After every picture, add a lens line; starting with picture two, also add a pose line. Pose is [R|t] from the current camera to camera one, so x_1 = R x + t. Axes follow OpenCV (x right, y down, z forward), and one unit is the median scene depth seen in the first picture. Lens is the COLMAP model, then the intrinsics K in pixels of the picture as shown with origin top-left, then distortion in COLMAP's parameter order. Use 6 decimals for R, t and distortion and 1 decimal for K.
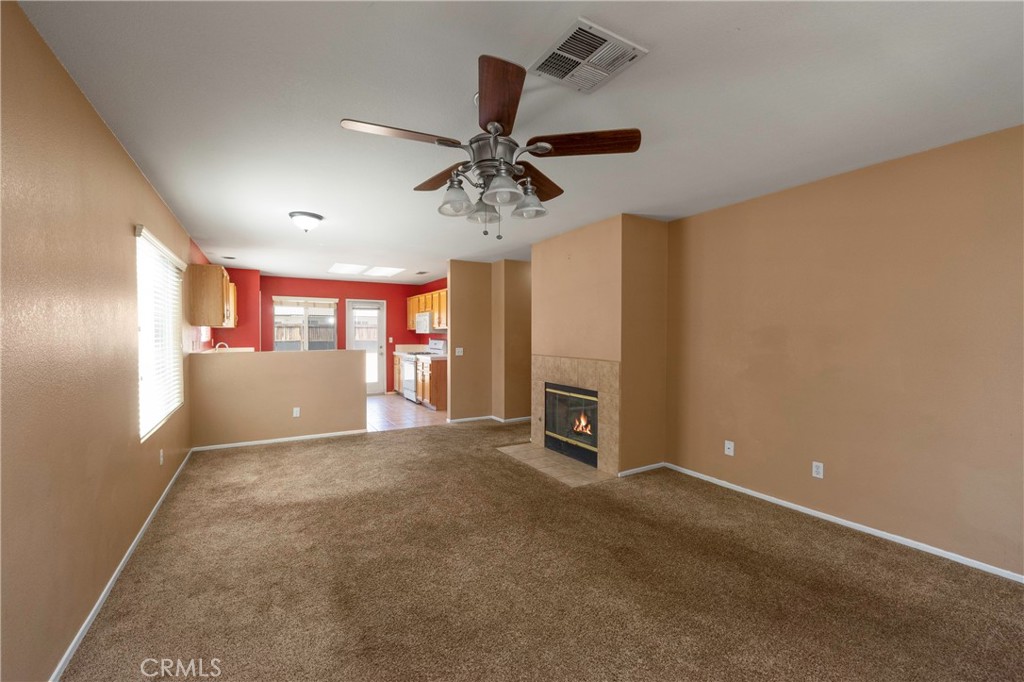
lens RADIAL K [[432.5, 0, 524.1], [0, 432.5, 340.1], [0, 0, 1]] dist [-0.007149, -0.000607]
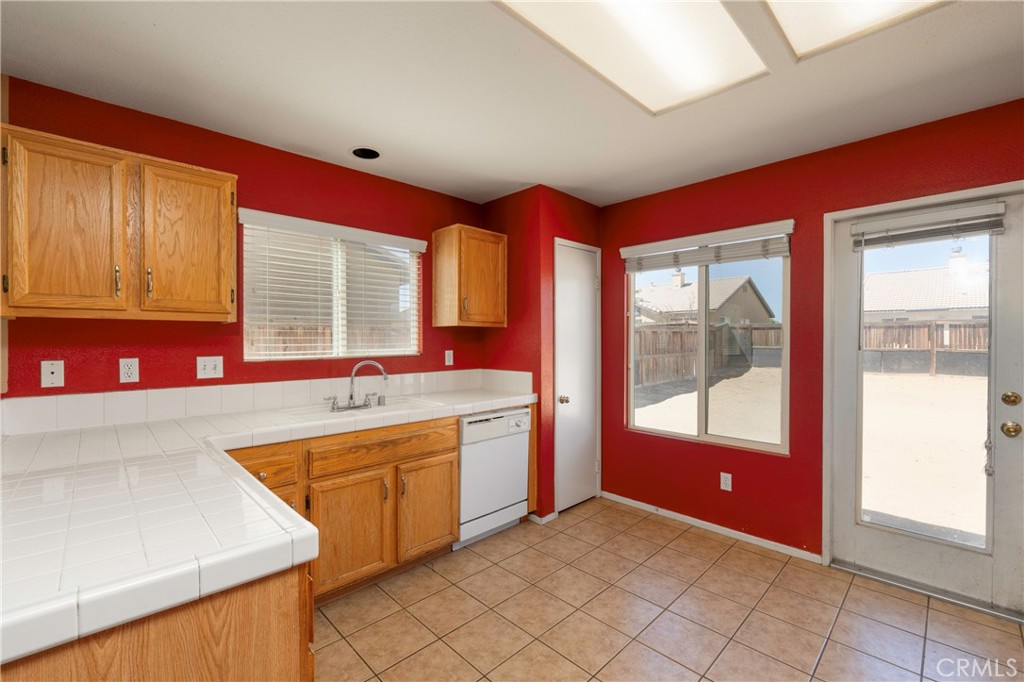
lens RADIAL K [[432.5, 0, 513.8], [0, 432.5, 342.2], [0, 0, 1]] dist [-0.007149, -0.000607]
pose [[0.218756, 0.003601, -0.975773, -0.362630], [-0.009230, 0.999956, 0.001621, -0.021827], [0.975736, 0.008652, 0.218780, 1.462518]]
